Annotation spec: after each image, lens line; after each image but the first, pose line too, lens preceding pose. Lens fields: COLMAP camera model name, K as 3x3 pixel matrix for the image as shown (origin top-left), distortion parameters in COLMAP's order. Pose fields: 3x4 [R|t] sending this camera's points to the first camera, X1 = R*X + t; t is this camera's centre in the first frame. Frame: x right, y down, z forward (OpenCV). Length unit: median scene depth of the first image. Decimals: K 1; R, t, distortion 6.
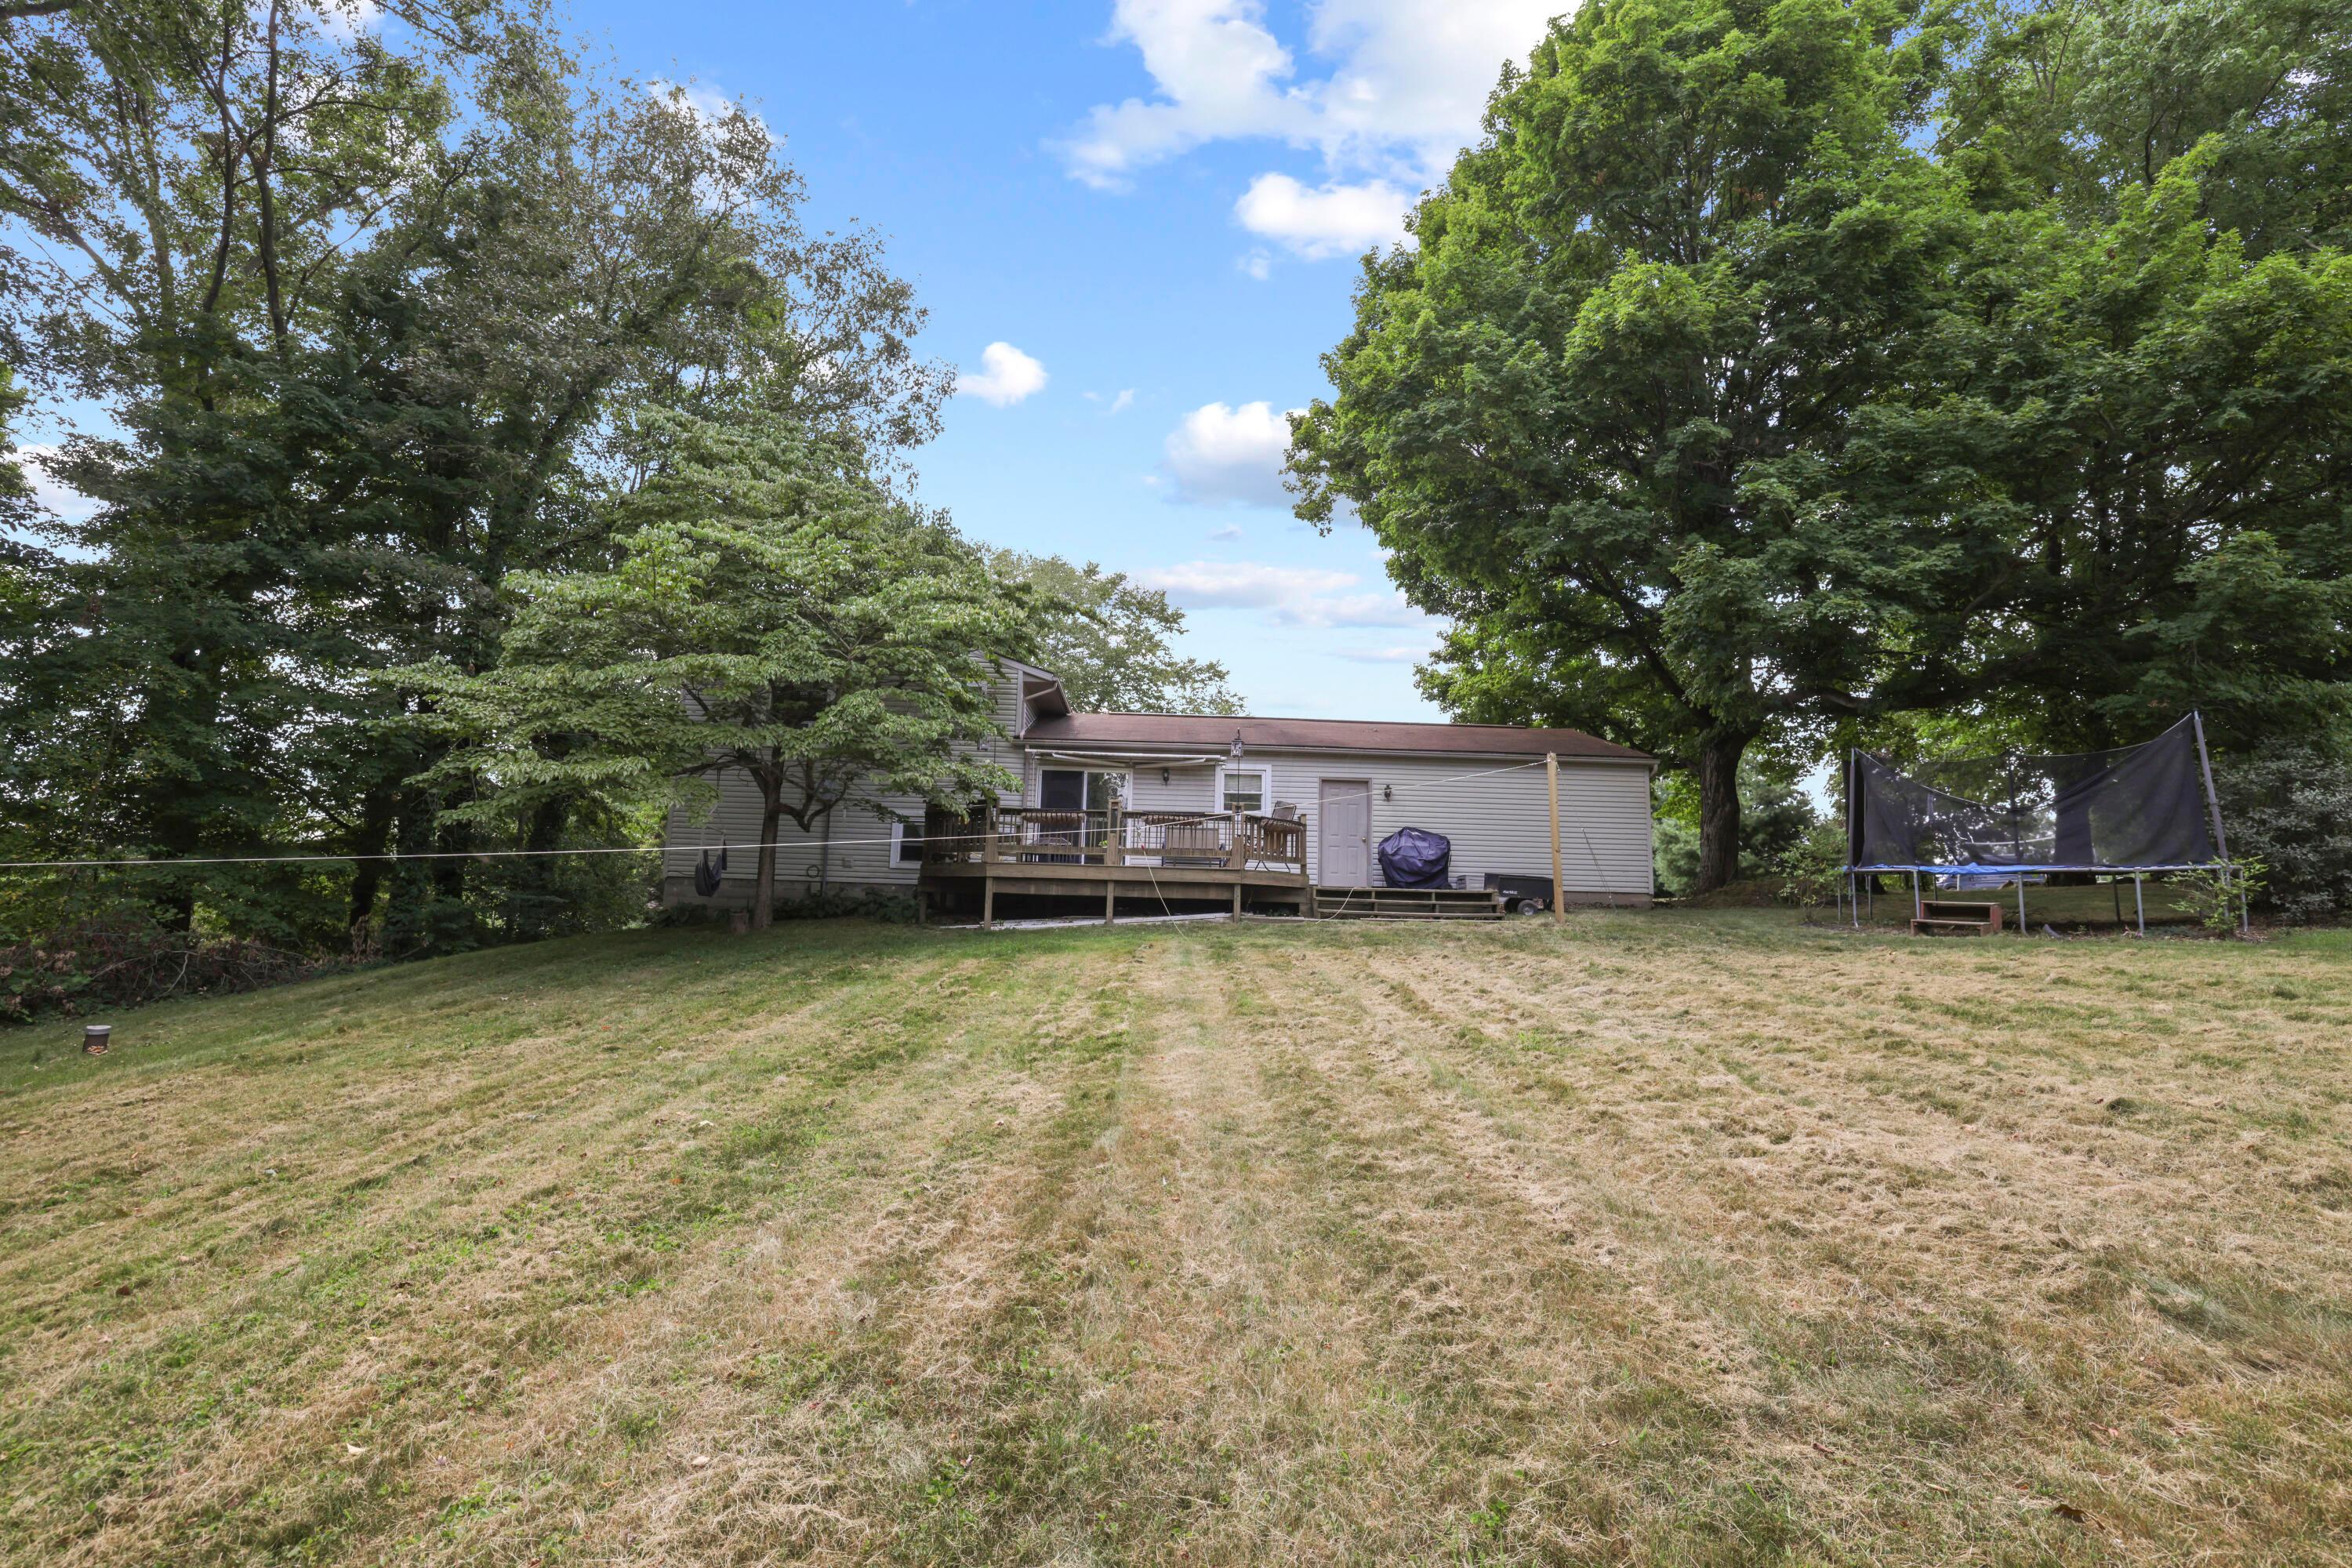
lens RADIAL K [[1059.1, 0, 1176.0], [0, 1059.1, 784.0], [0, 0, 1]] dist [-0.000211, 0.000089]
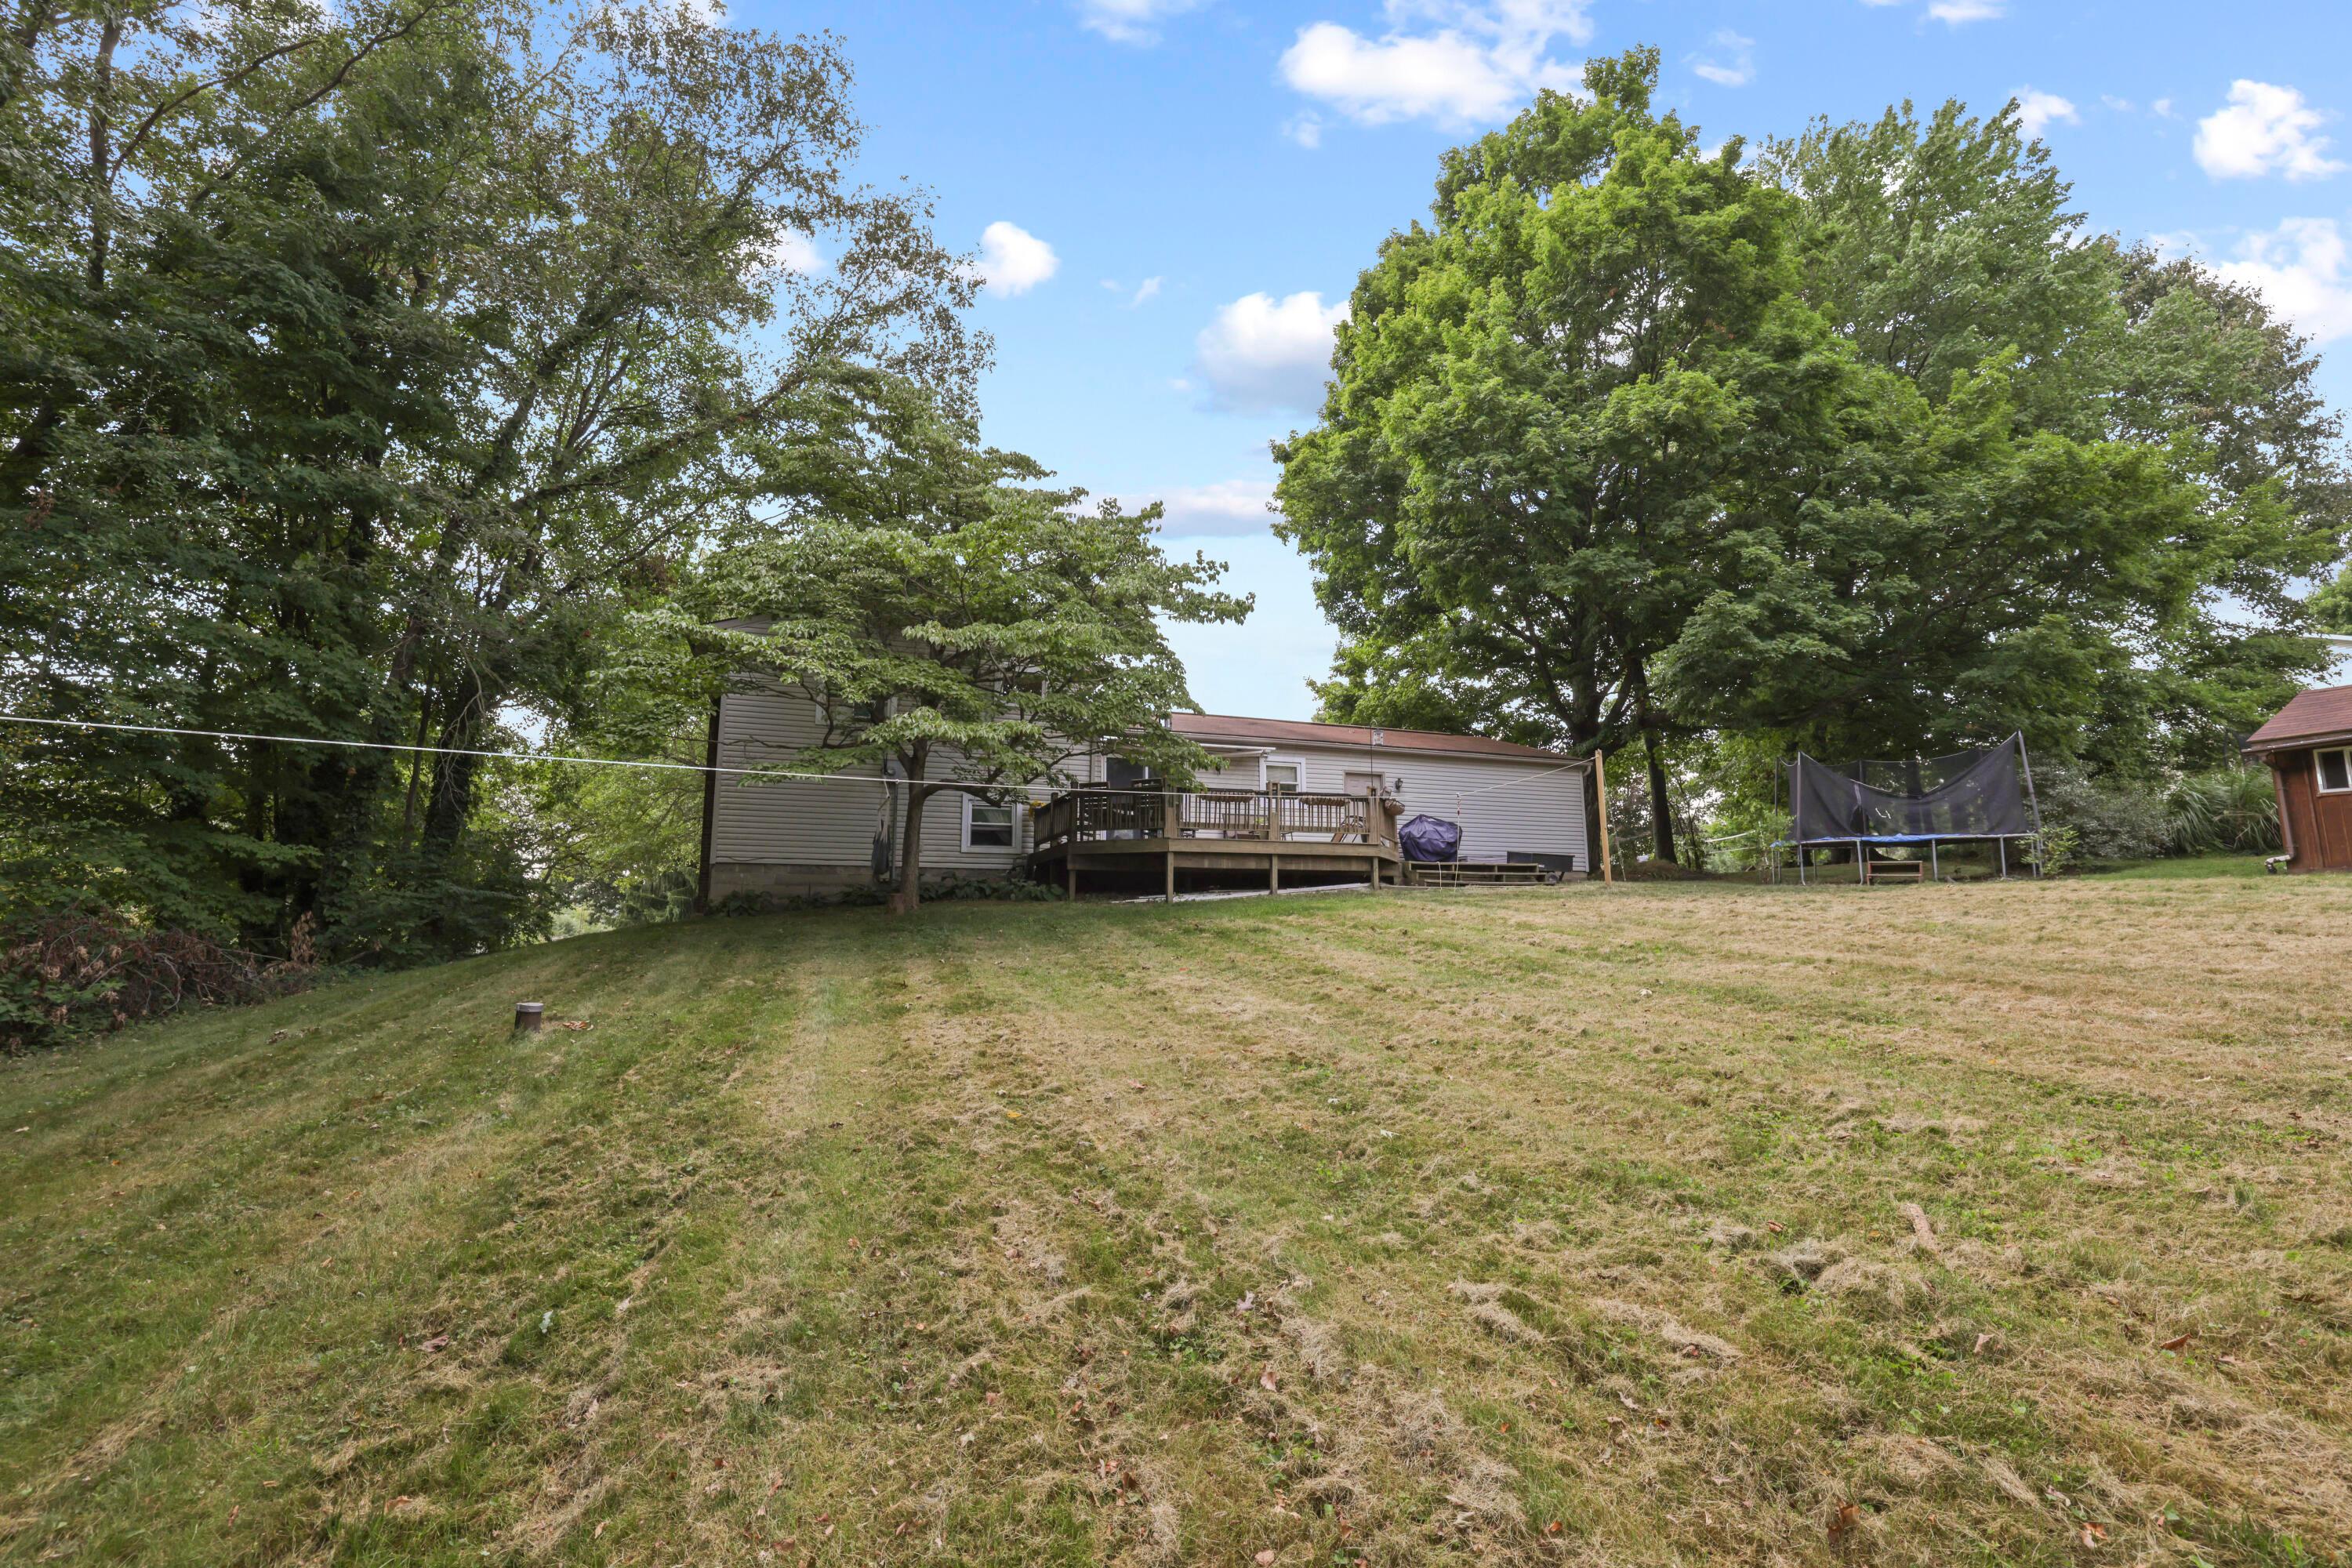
lens RADIAL K [[1059.1, 0, 1176.0], [0, 1059.1, 784.0], [0, 0, 1]] dist [-0.000211, 0.000089]
pose [[0.942578, 0.017252, 0.333540, -0.484332], [-0.012939, 0.999802, -0.015146, 0.032875], [-0.333735, 0.009961, 0.942614, -0.001683]]
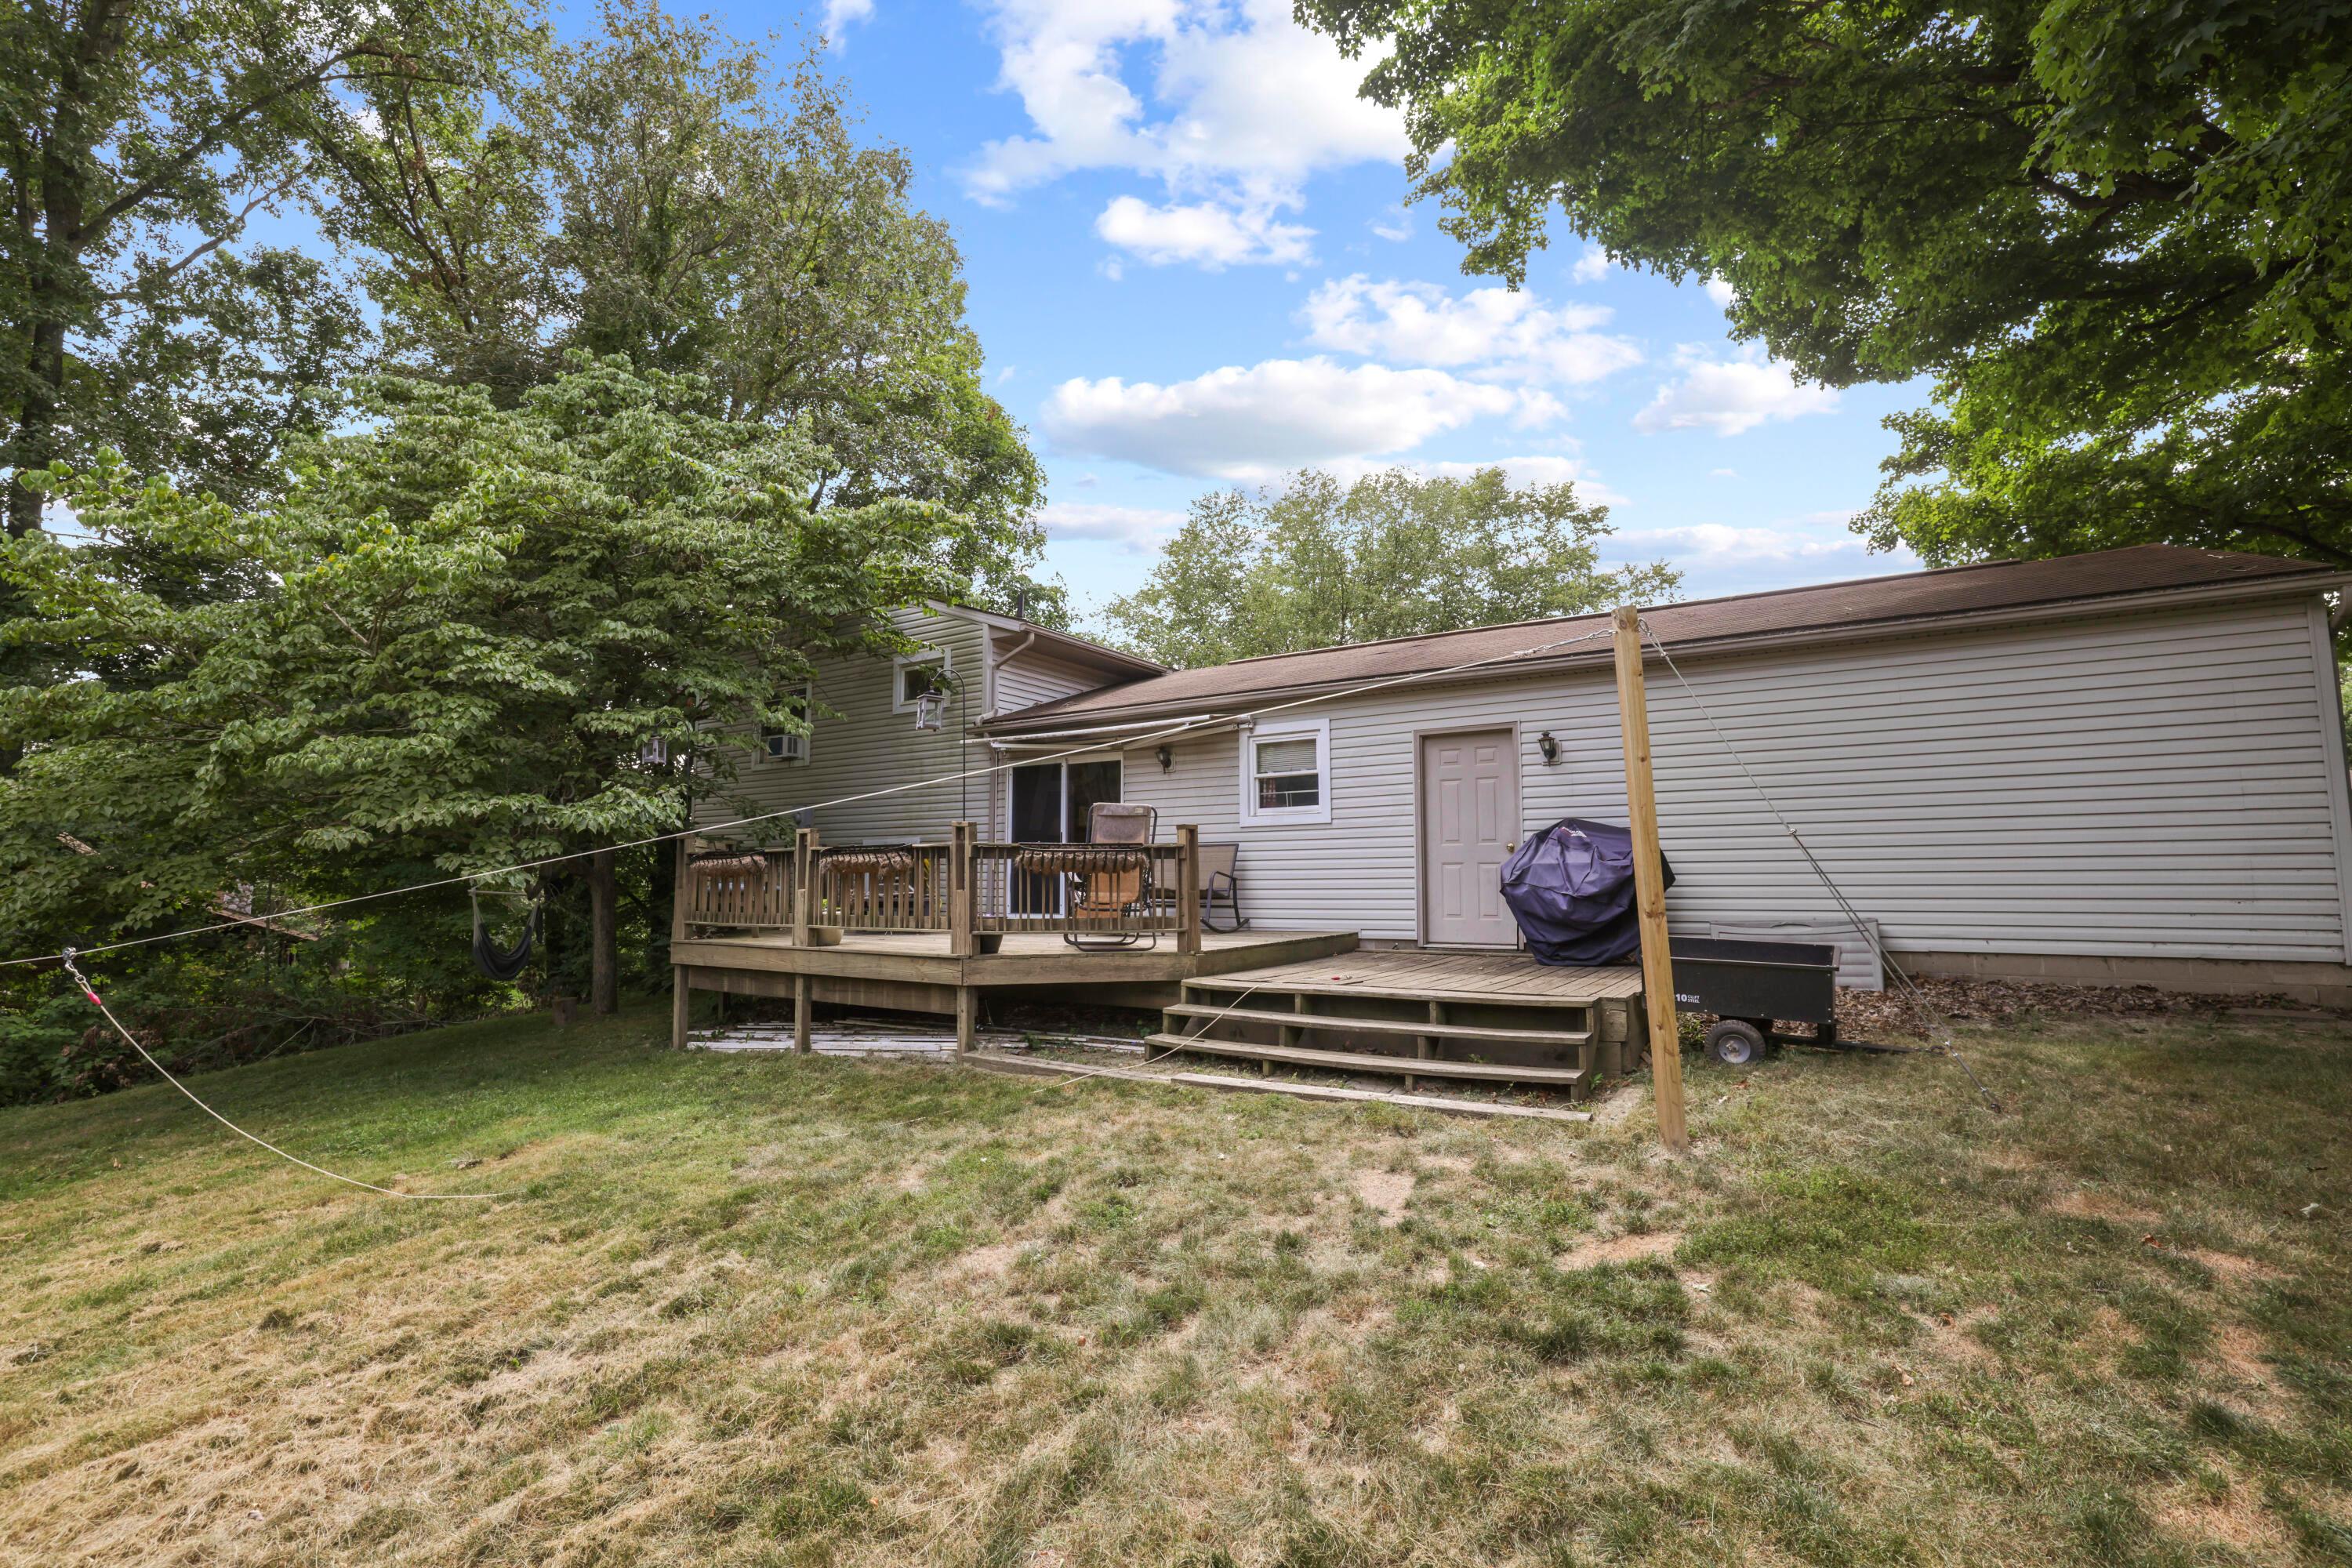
lens RADIAL K [[1059.1, 0, 1176.0], [0, 1059.1, 784.0], [0, 0, 1]] dist [-0.000211, 0.000089]
pose [[0.826430, -0.082807, -0.556917, 0.388257], [0.094917, 0.995459, -0.007162, 0.014267], [0.554982, -0.046942, 0.830537, 0.589743]]
